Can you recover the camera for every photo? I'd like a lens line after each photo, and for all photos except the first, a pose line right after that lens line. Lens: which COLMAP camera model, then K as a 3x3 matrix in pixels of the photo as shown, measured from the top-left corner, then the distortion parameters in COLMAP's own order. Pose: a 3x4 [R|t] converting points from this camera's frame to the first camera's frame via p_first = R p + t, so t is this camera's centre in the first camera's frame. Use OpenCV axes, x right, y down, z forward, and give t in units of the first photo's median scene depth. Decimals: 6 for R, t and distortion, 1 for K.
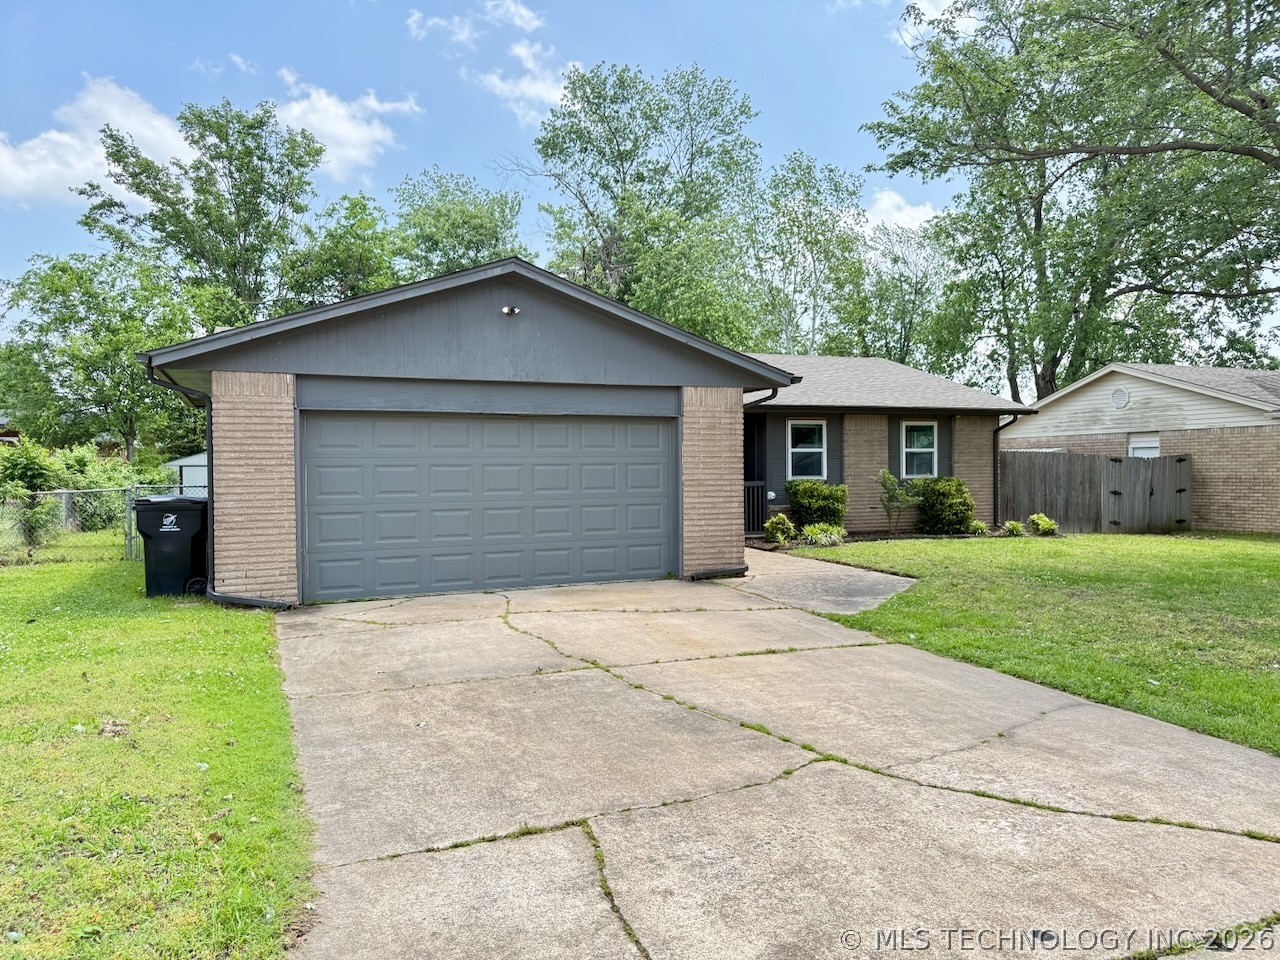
lens RADIAL K [[886.9, 0, 639.0], [0, 886.9, 478.7], [0, 0, 1]] dist [0.145556, -0.258154]
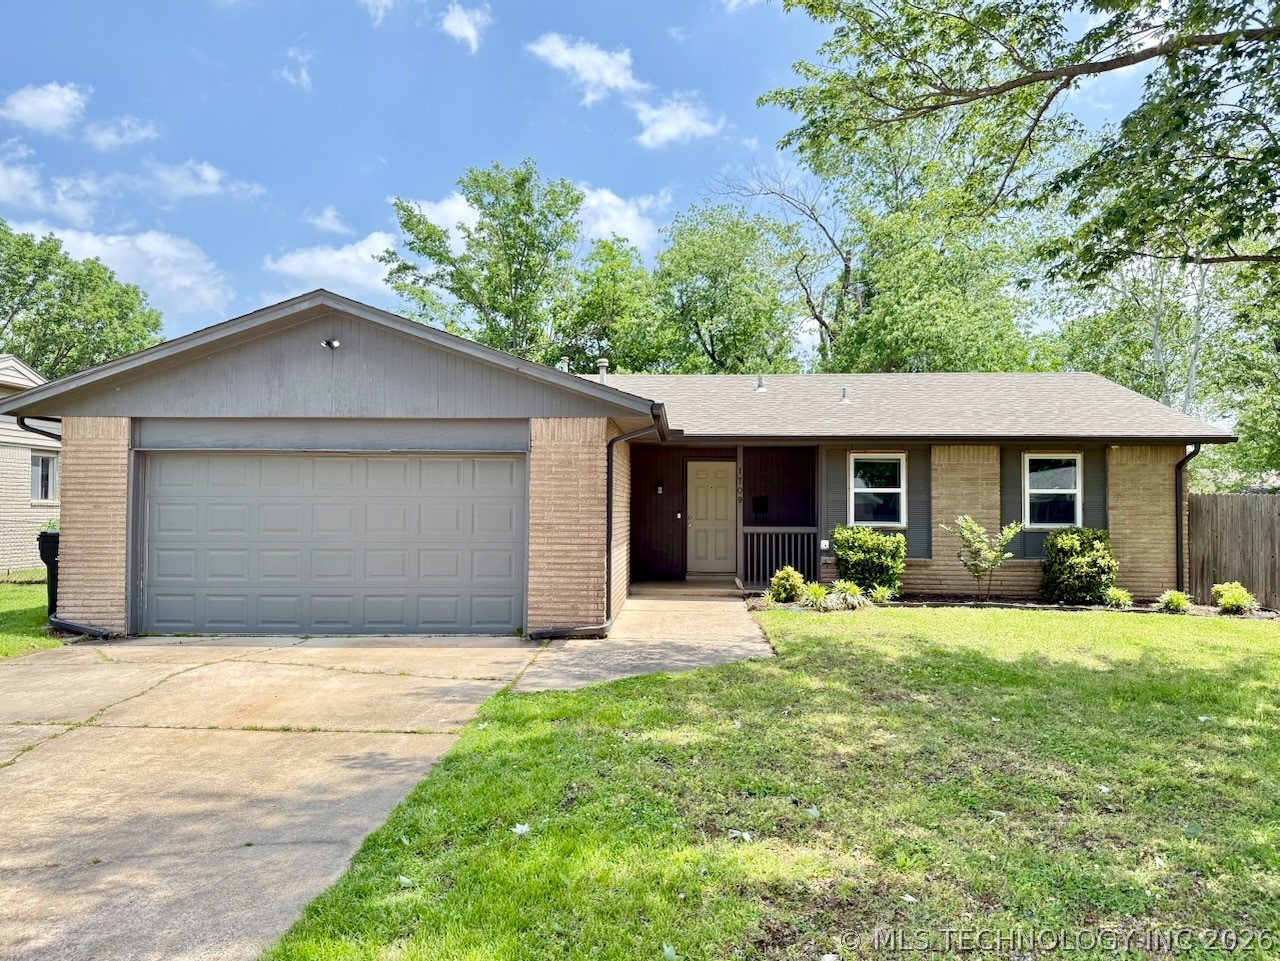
lens RADIAL K [[930.4, 0, 640.0], [0, 930.4, 480.5], [0, 0, 1]] dist [0.121756, -0.197224]
pose [[0.905744, 0.001339, -0.423823, 0.535457], [-0.017803, 0.999233, -0.034889, -0.011023], [0.423451, 0.039145, 0.905073, 0.206192]]
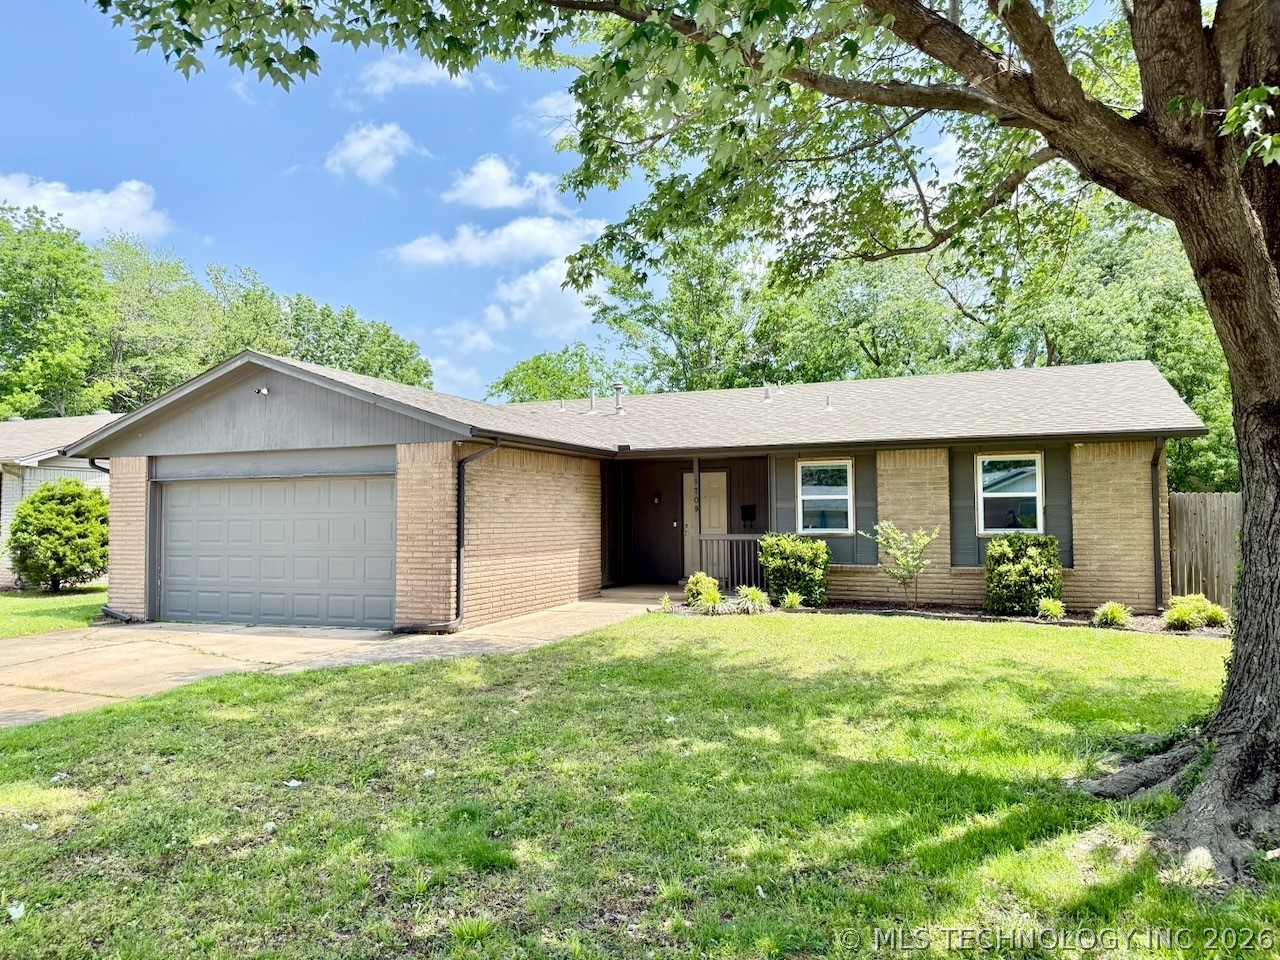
lens RADIAL K [[886.9, 0, 639.0], [0, 886.9, 478.7], [0, 0, 1]] dist [0.145556, -0.258154]
pose [[0.709024, -0.027163, -0.704661, 0.974051], [-0.004587, 0.999059, -0.043127, -0.019460], [0.705169, 0.033810, 0.708232, 0.454831]]
